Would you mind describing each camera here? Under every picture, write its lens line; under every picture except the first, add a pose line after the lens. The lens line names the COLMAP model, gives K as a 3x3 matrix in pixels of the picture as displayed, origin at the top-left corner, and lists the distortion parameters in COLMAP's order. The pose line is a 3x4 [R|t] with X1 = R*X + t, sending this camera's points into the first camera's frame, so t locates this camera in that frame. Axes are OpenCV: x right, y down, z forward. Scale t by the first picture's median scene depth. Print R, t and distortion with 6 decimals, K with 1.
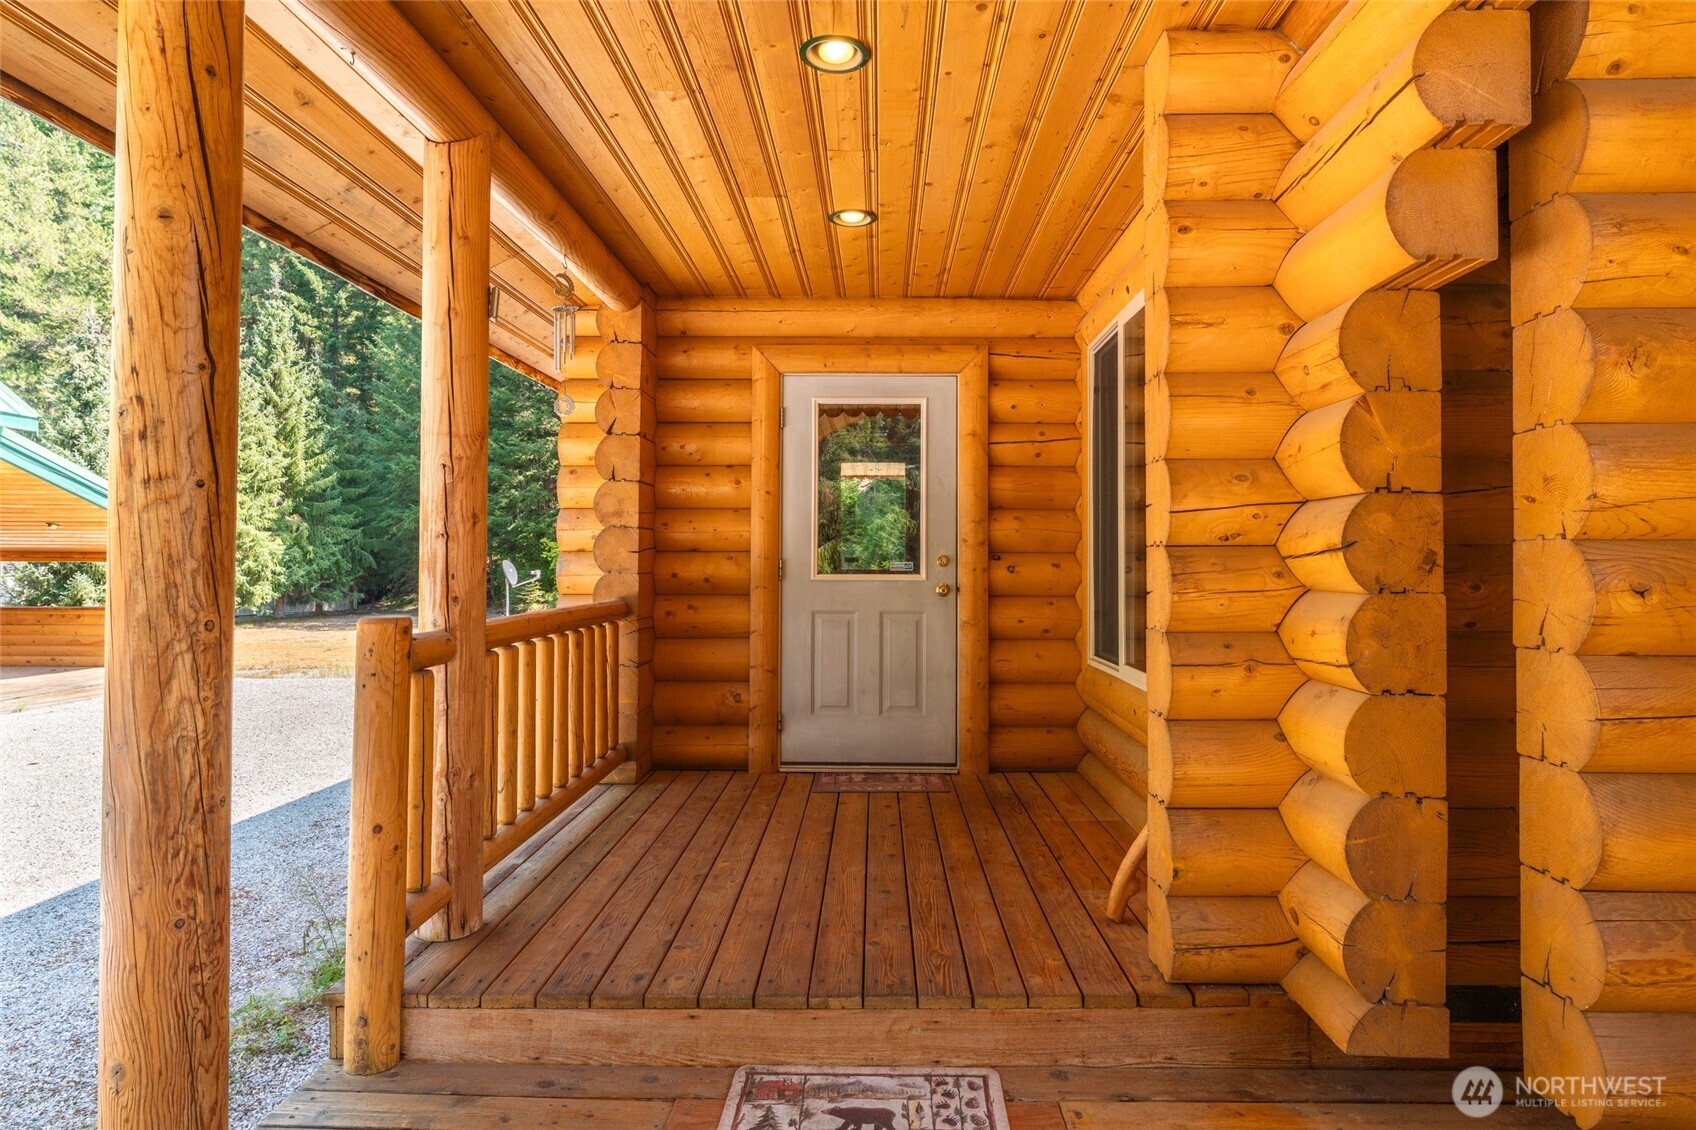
lens RADIAL K [[942.8, 0, 855.4], [0, 942.8, 534.2], [0, 0, 1]] dist [0.000317, -0.001877]
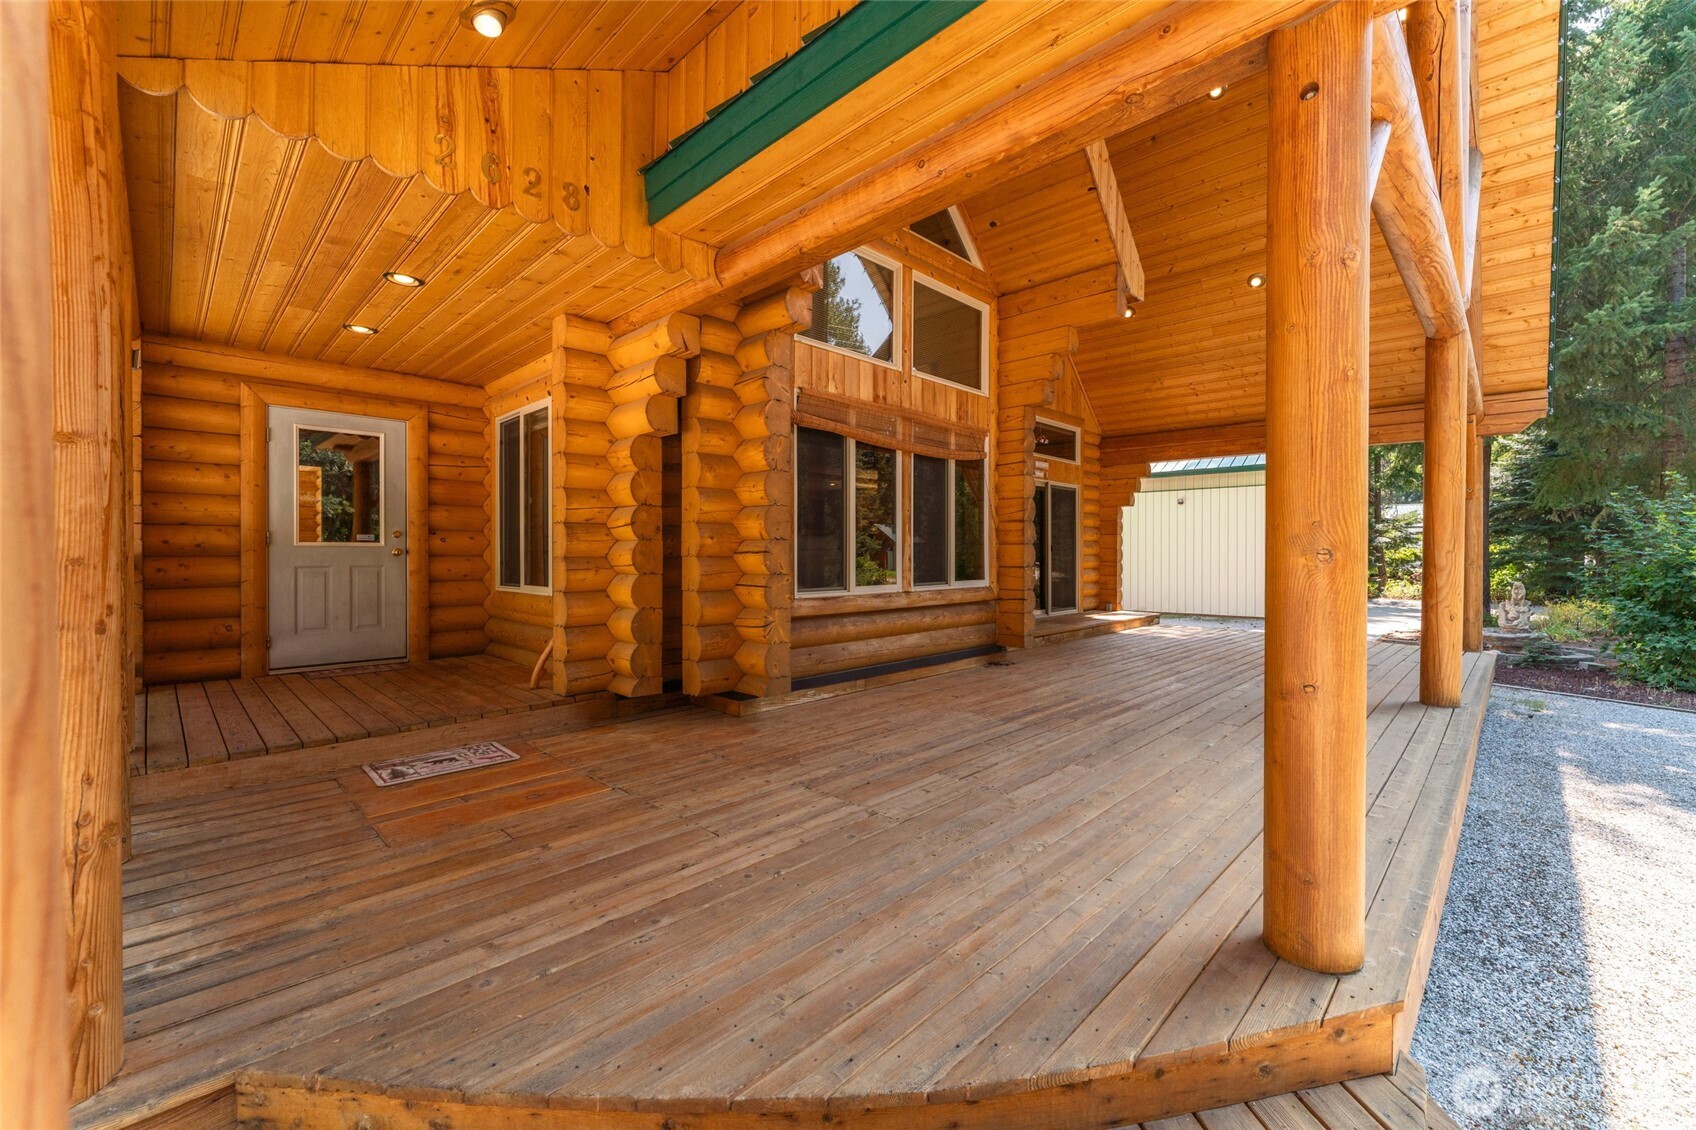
lens RADIAL K [[685.3, 0, 848.0], [0, 685.3, 565.0], [0, 0, 1]] dist [-0.000609, -0.000185]
pose [[0.689290, -0.015760, 0.724314, -0.293586], [-0.019764, 0.998982, 0.040544, 0.022465], [-0.724216, -0.042262, 0.688277, -0.499707]]
